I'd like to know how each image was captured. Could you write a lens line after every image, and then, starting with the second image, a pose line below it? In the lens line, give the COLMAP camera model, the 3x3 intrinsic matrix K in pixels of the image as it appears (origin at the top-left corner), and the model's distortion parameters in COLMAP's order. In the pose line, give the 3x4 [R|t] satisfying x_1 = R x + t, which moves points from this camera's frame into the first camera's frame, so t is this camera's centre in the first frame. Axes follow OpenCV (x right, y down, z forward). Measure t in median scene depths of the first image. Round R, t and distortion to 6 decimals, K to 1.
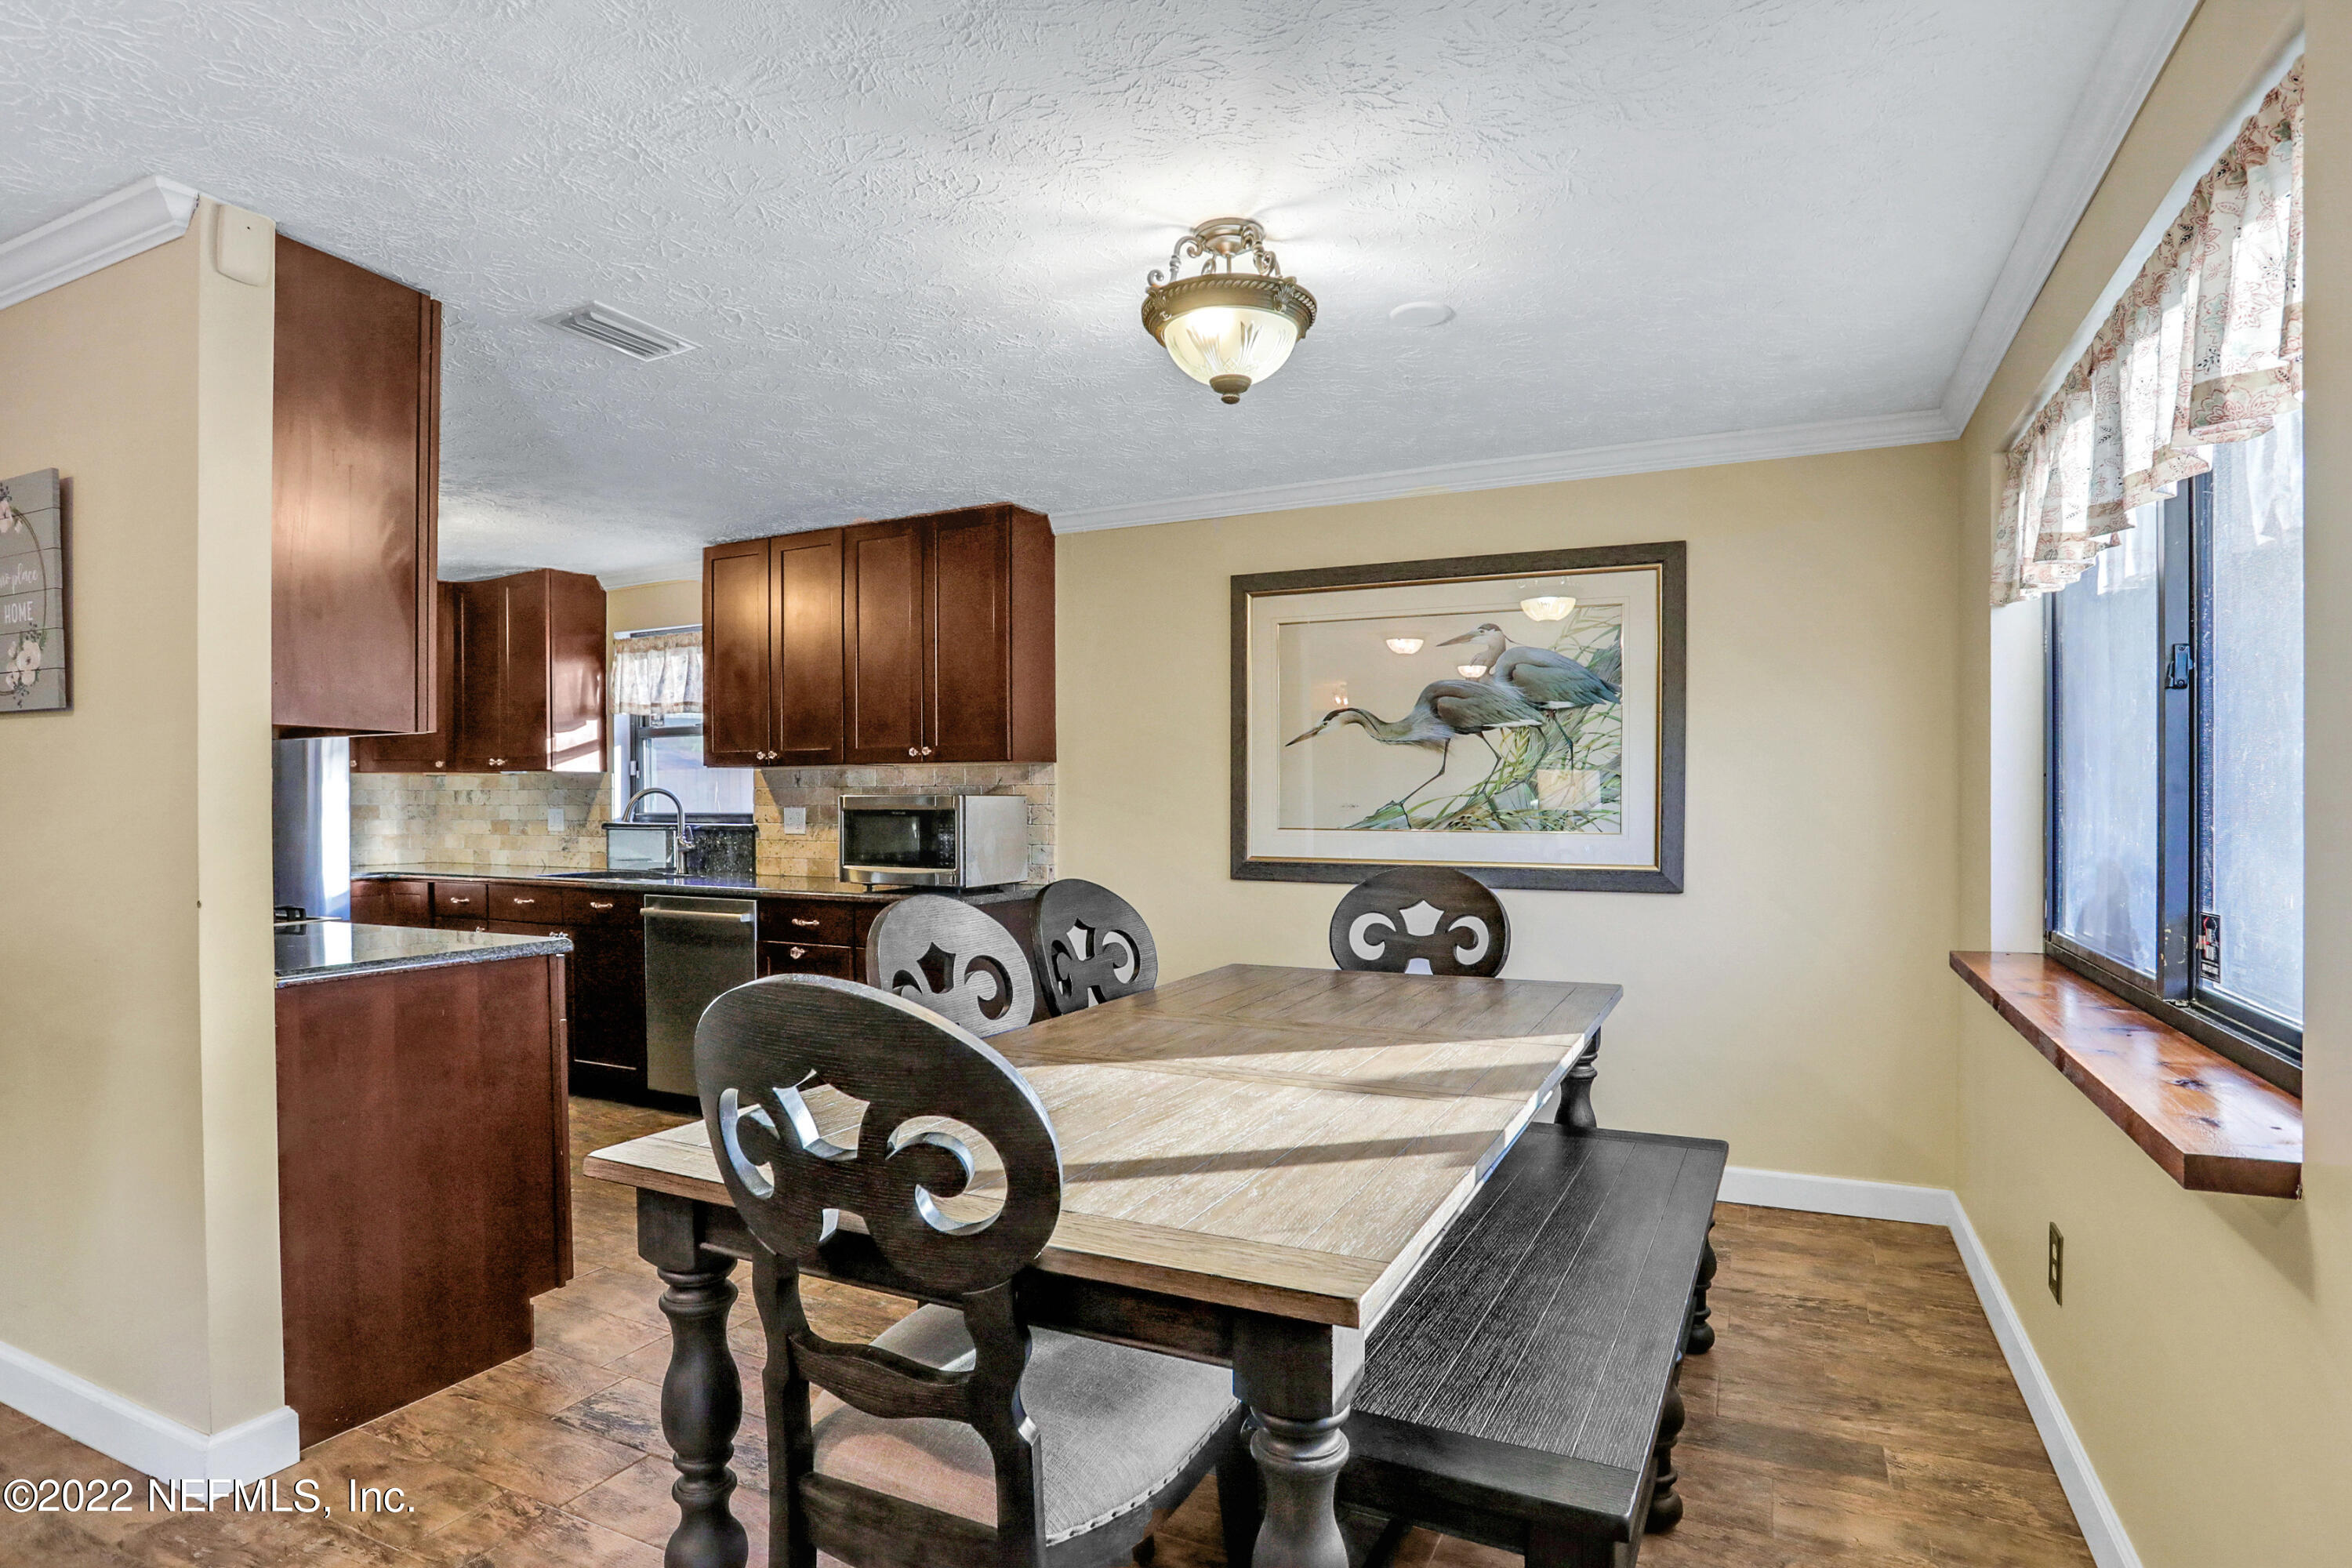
lens RADIAL K [[1268.4, 0, 1189.9], [0, 1268.4, 794.9], [0, 0, 1]] dist [-0.074620, 0.042232]
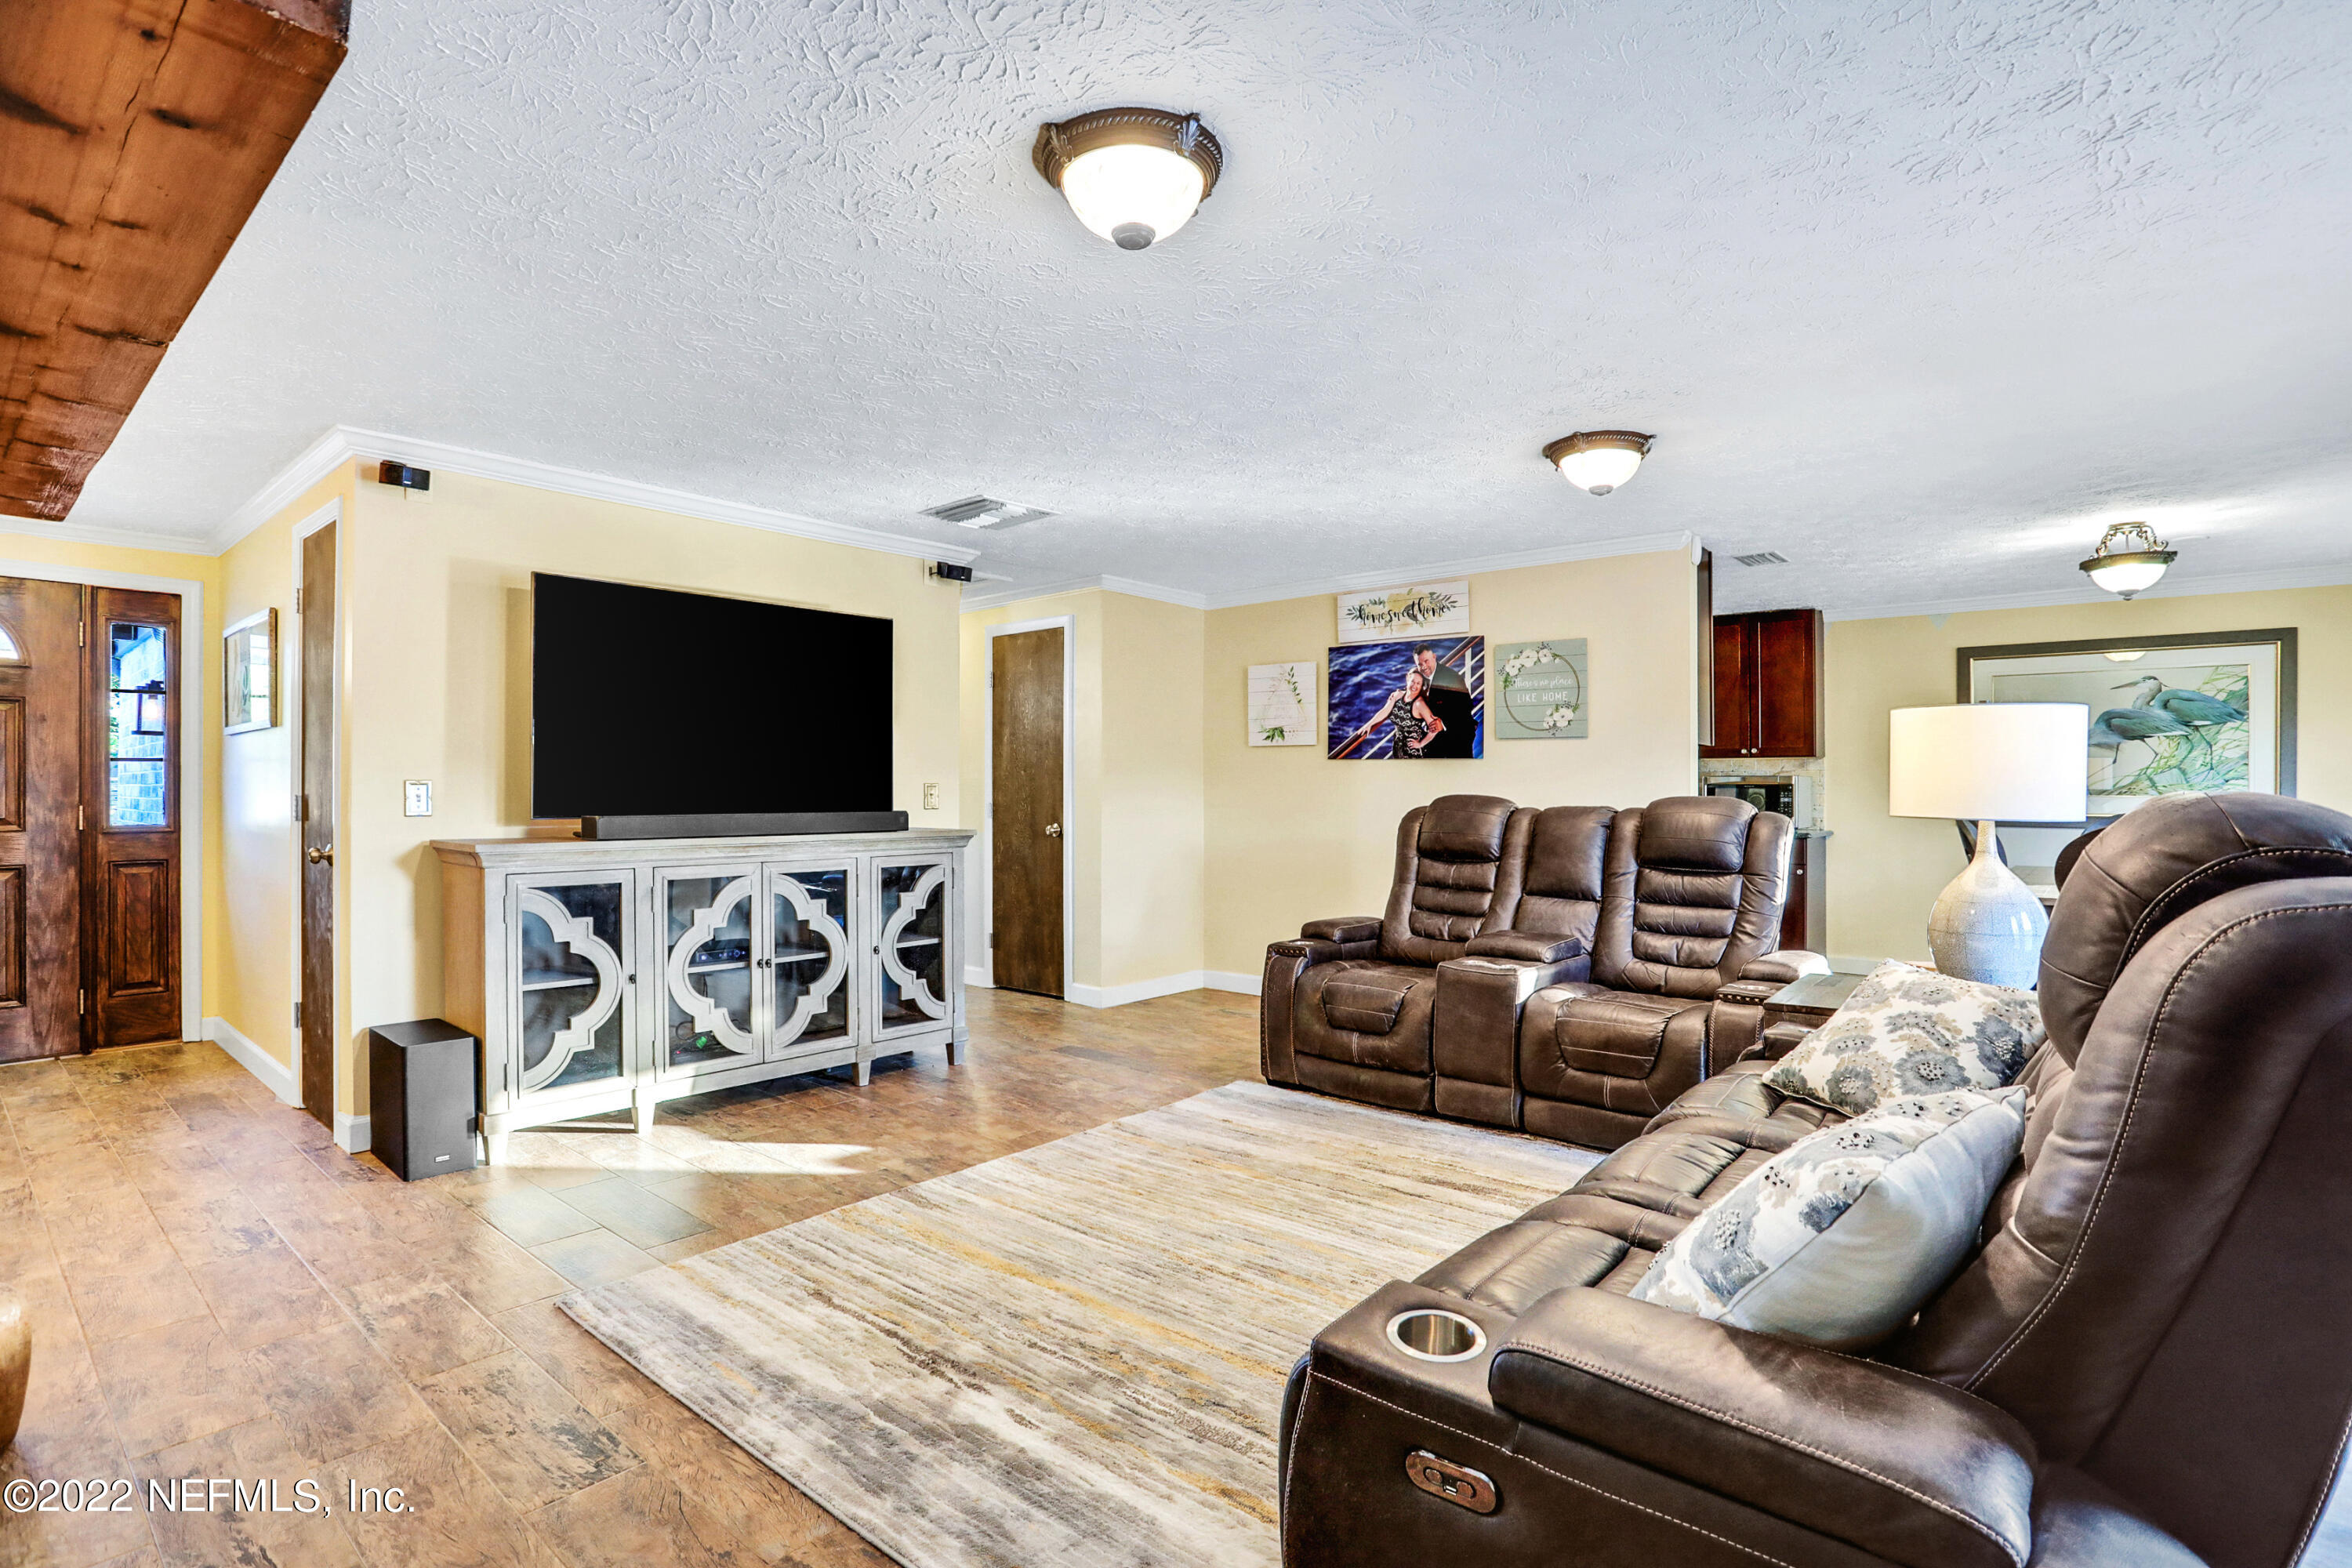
lens RADIAL K [[1146.1, 0, 1169.3], [0, 1146.1, 800.6], [0, 0, 1]] dist [-0.081216, 0.035558]
pose [[0.962967, 0.004129, -0.269586, -0.644403], [-0.000950, 0.999928, 0.011923, 0.018413], [0.269616, -0.011225, 0.962903, -0.808932]]
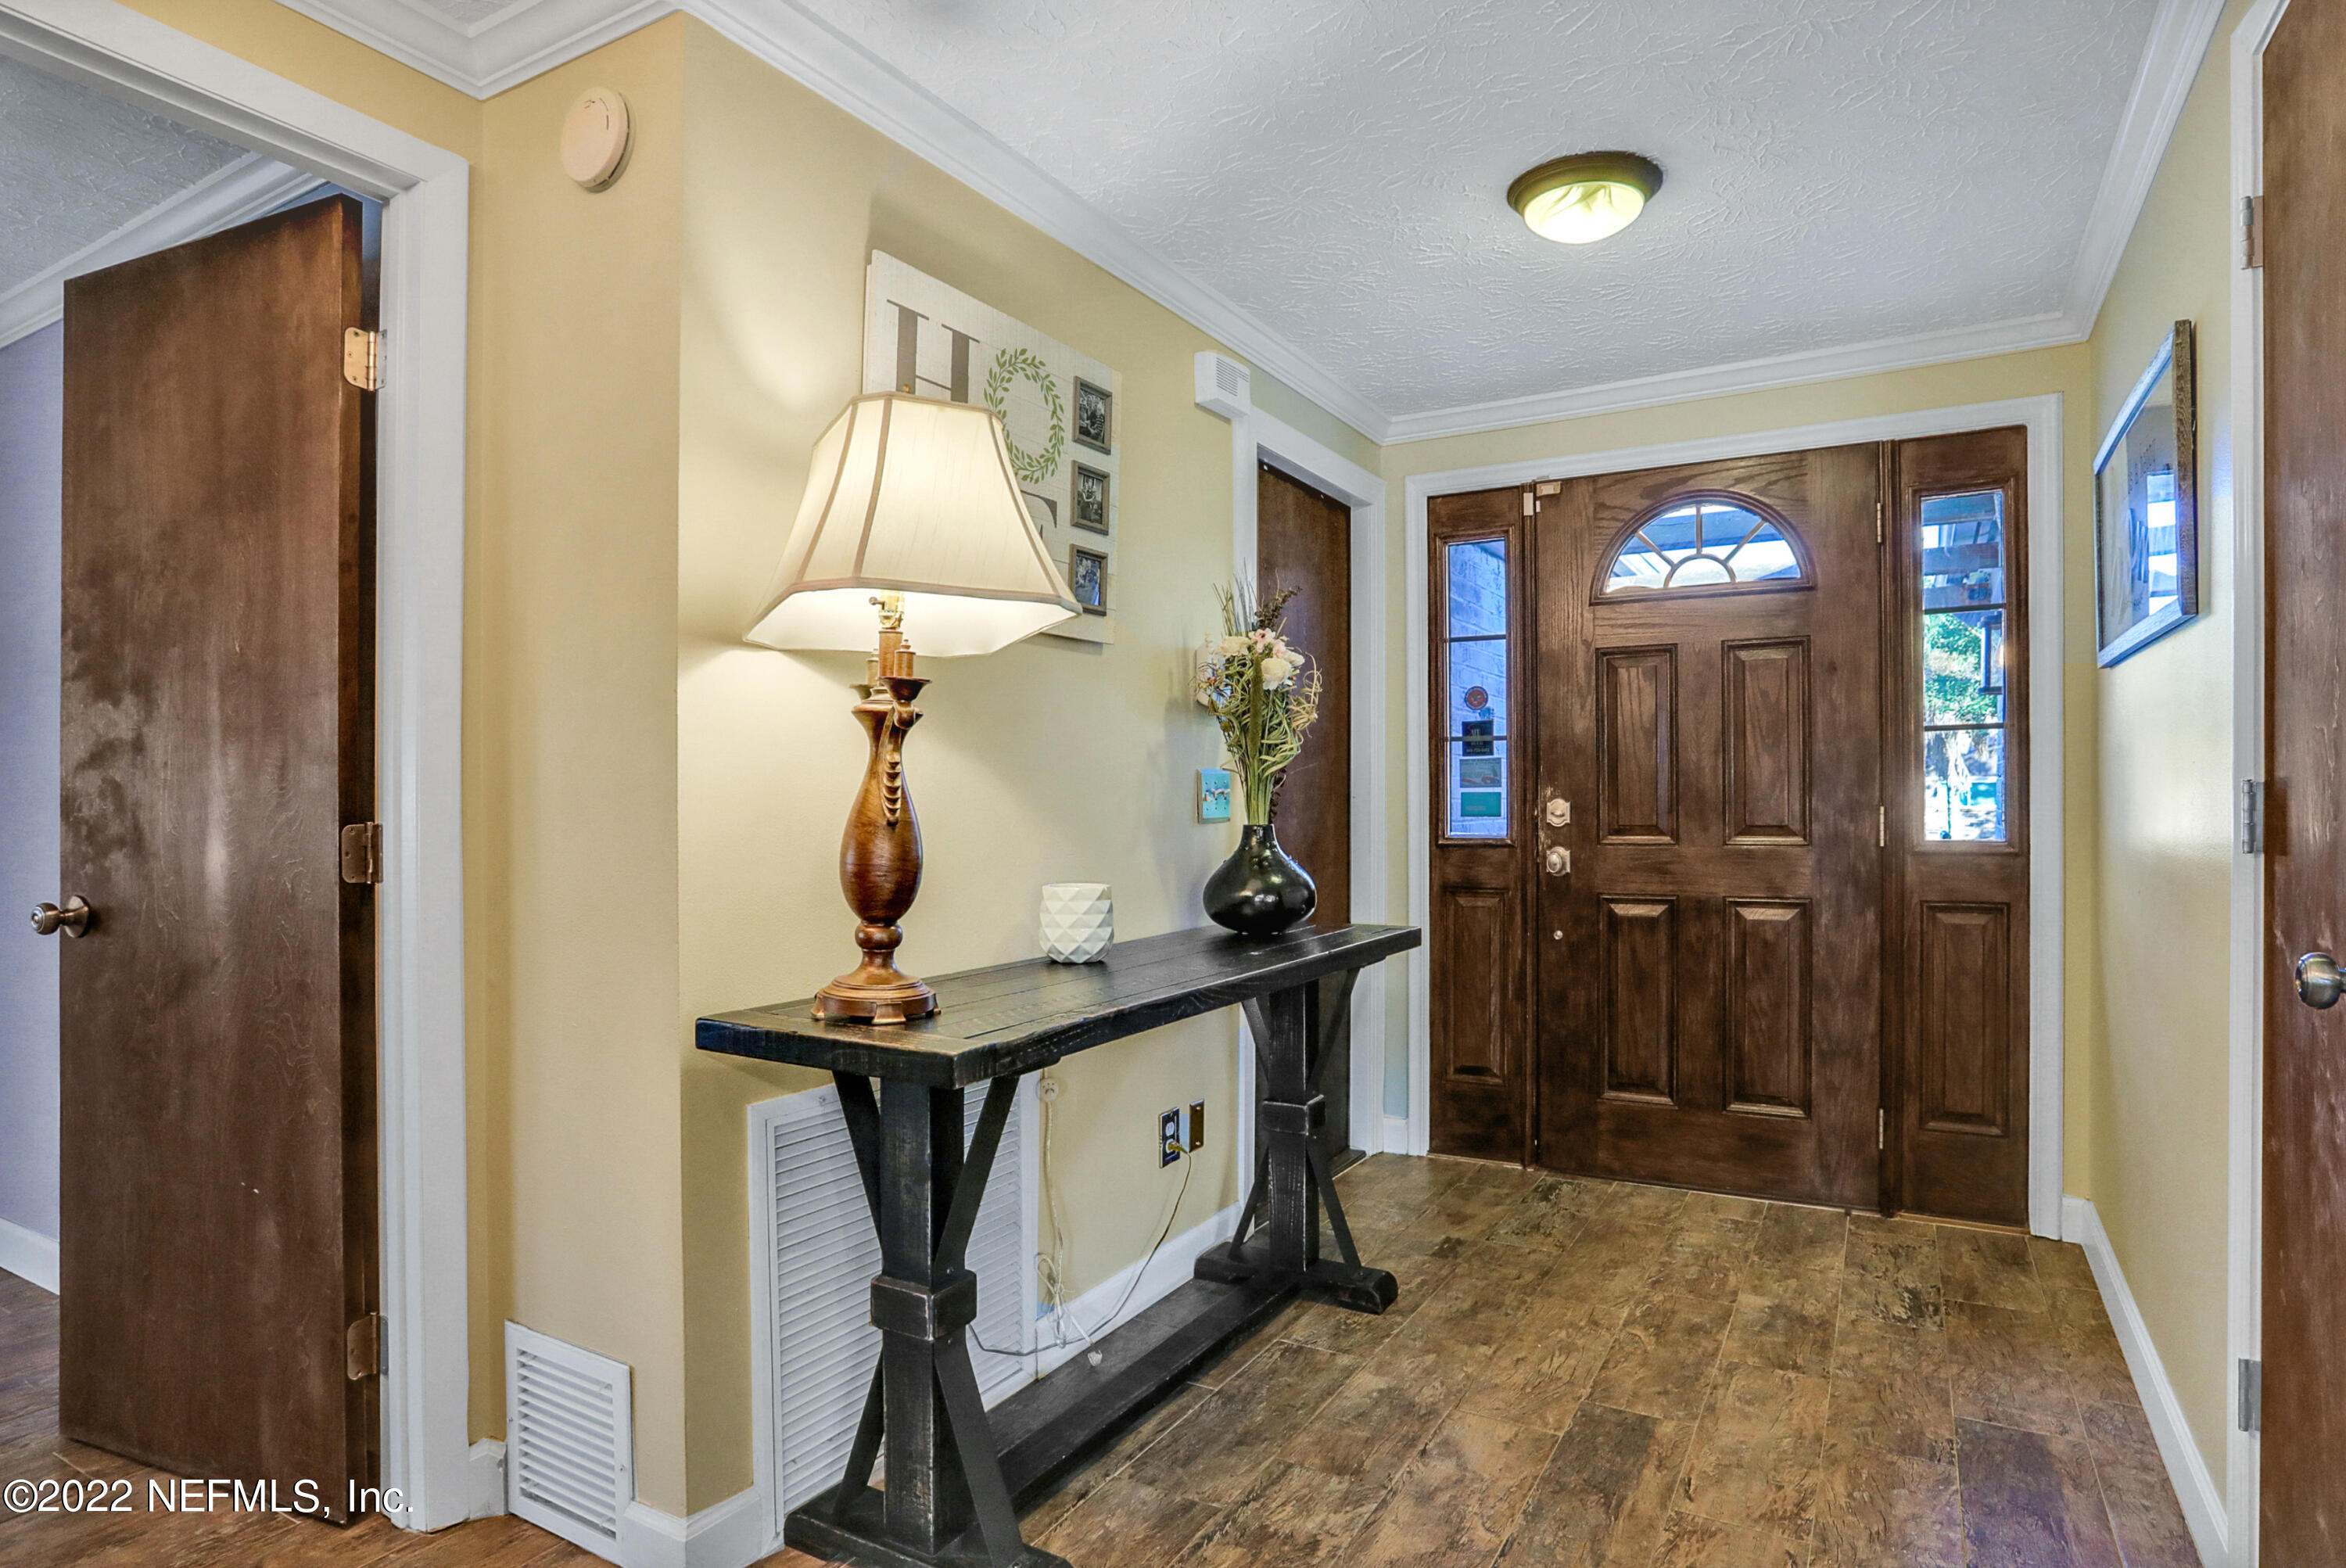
lens RADIAL K [[1265.2, 0, 1186.8], [0, 1265.2, 794.8], [0, 0, 1]] dist [-0.074620, 0.042232]
pose [[-0.085746, 0.001844, -0.996315, -1.241224], [0.010403, 0.999945, 0.000956, 0.025573], [0.996263, -0.010283, -0.085760, -0.375539]]
